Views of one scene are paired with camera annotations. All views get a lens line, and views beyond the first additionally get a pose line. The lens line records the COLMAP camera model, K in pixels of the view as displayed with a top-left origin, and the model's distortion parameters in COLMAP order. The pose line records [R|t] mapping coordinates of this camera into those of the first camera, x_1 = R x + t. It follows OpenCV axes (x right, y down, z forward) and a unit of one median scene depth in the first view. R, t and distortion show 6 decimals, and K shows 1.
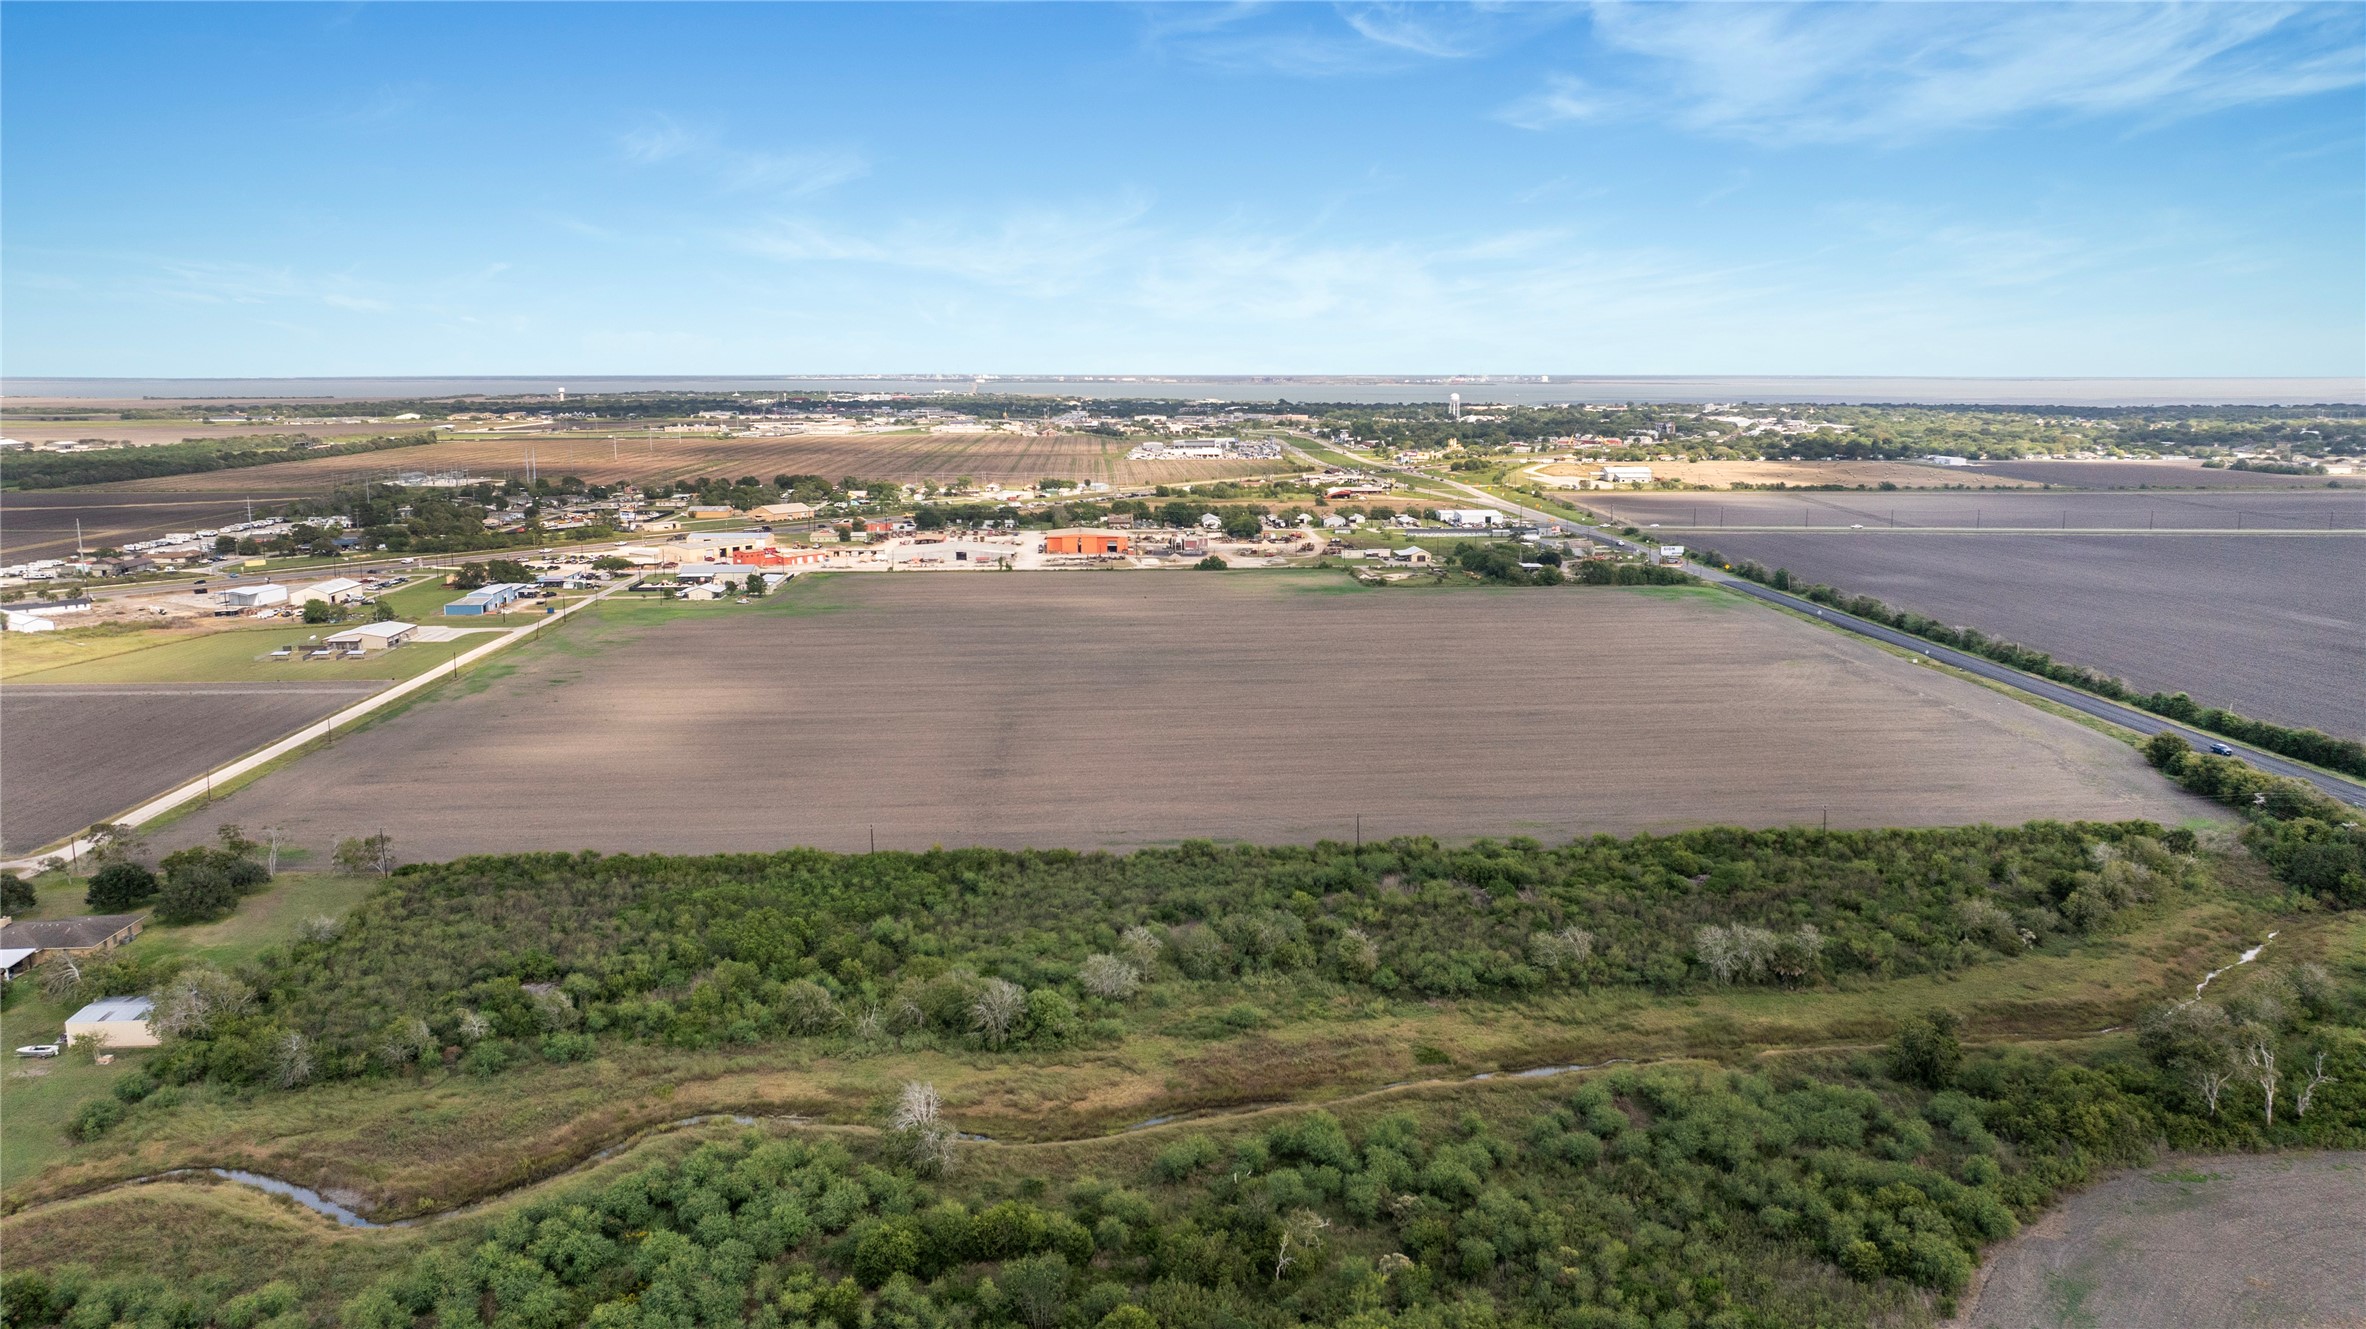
lens RADIAL K [[1681.4, 0, 1183.0], [0, 1681.4, 664.5], [0, 0, 1]] dist [-0.052479, 0.063575]
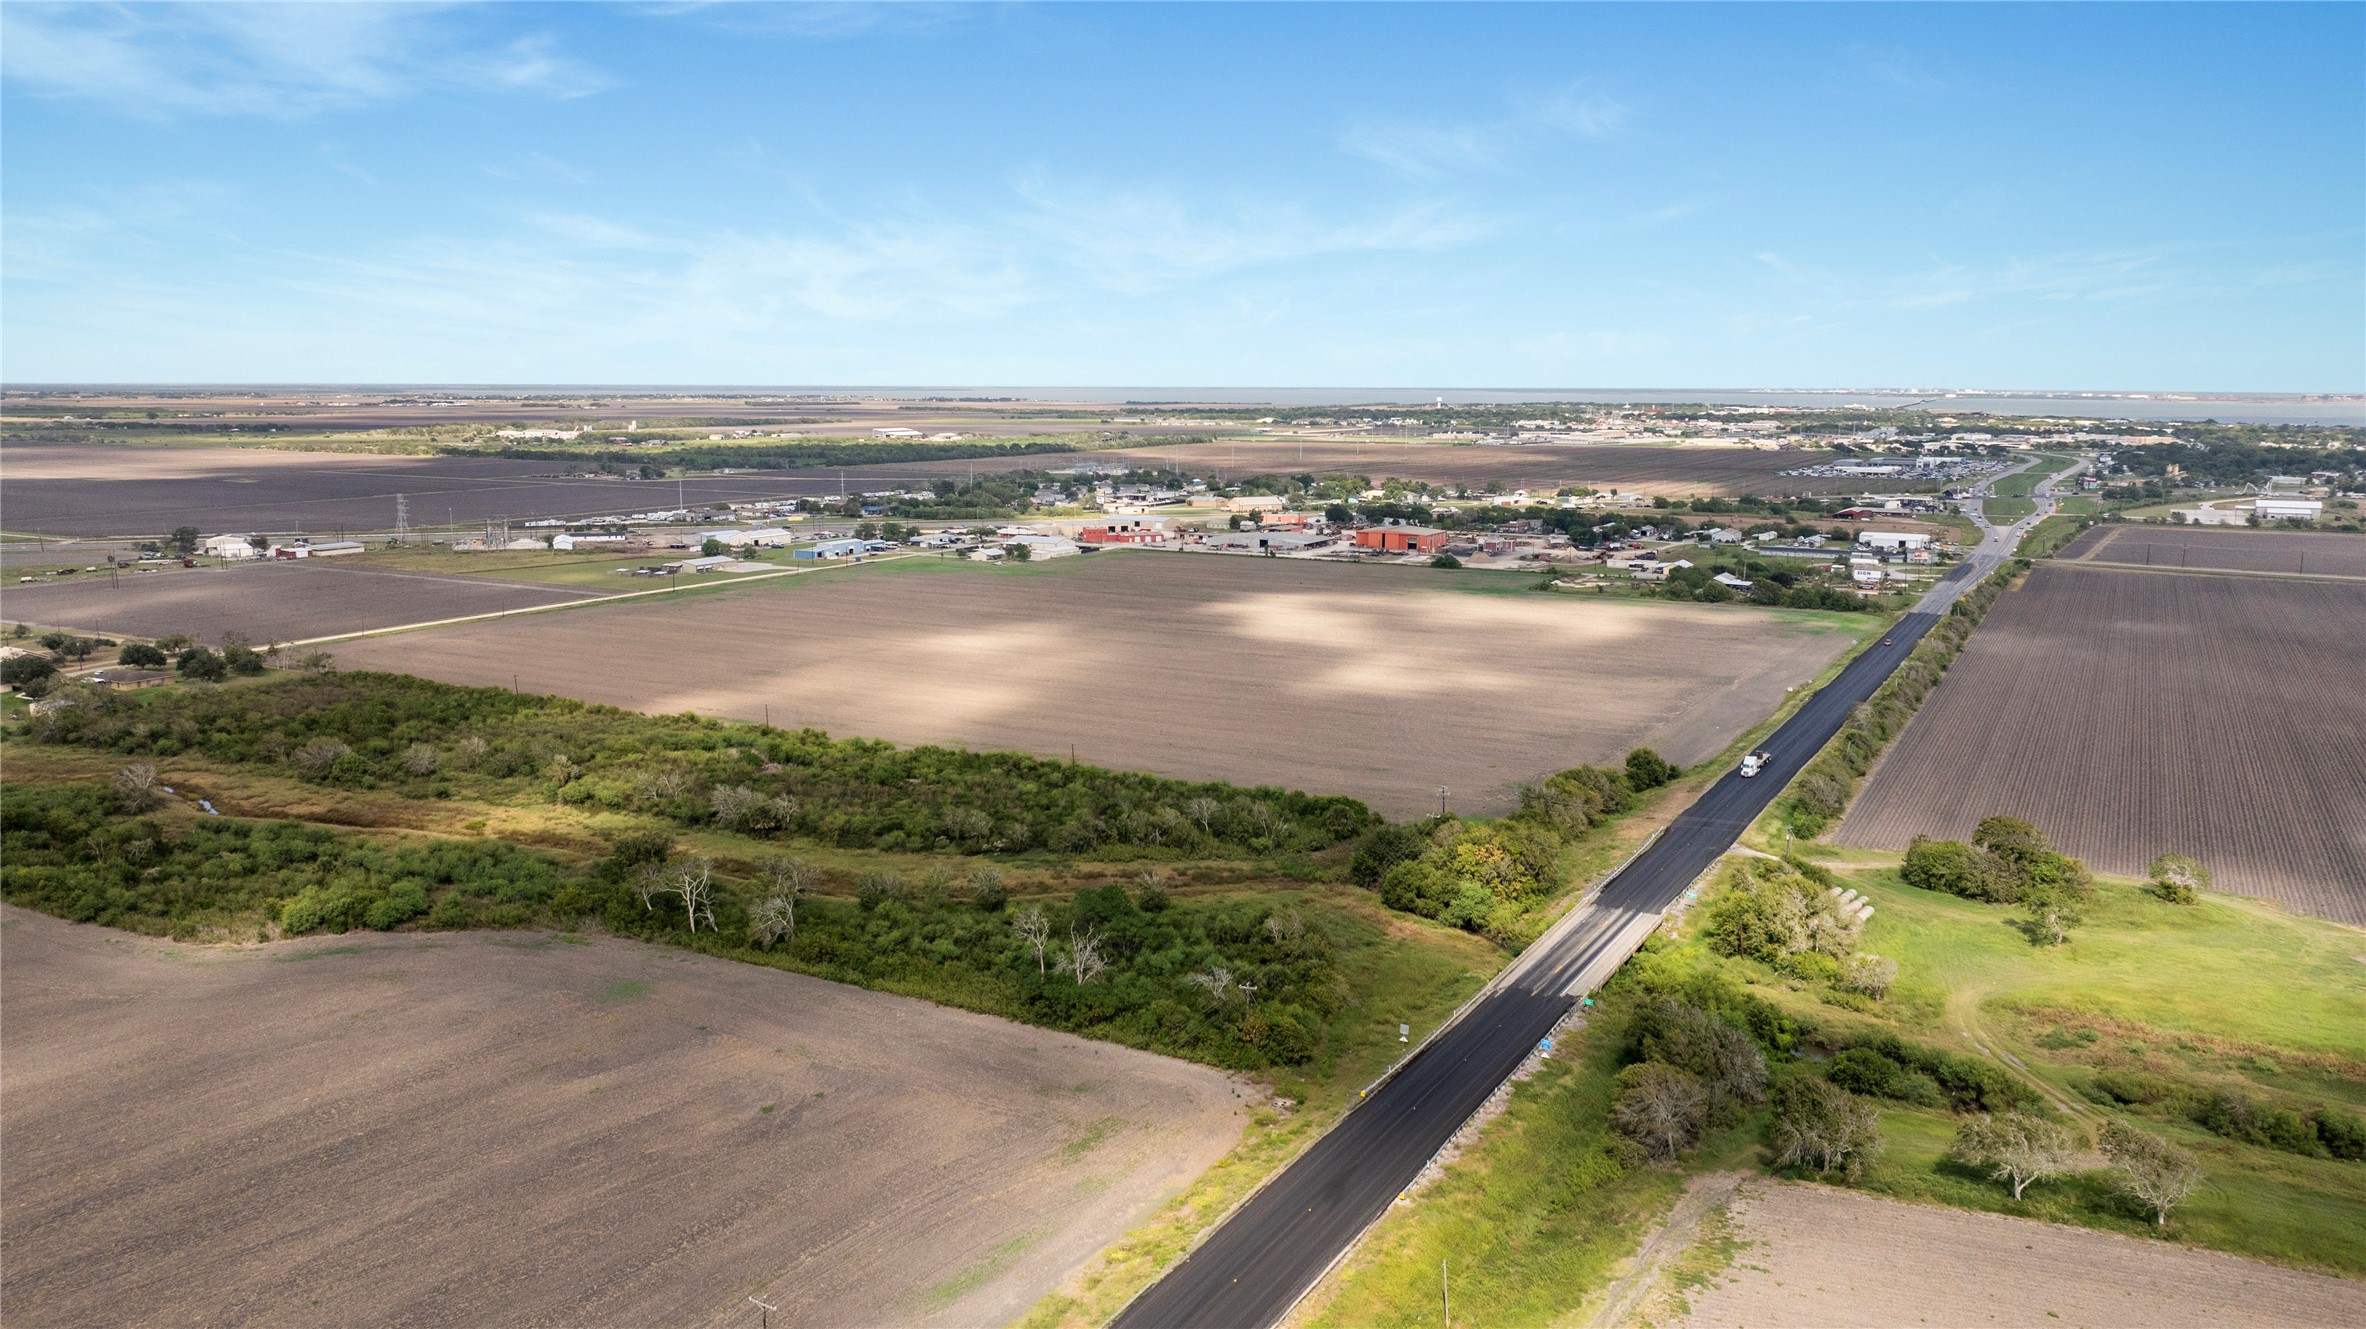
lens RADIAL K [[1659.2, 0, 1183.0], [0, 1659.2, 664.5], [0, 0, 1]] dist [-0.056017, 0.071331]
pose [[0.830586, 0.091971, -0.549243, 0.394306], [-0.095330, 0.995192, 0.022483, -0.002150], [0.548670, 0.033685, 0.835360, 0.019806]]
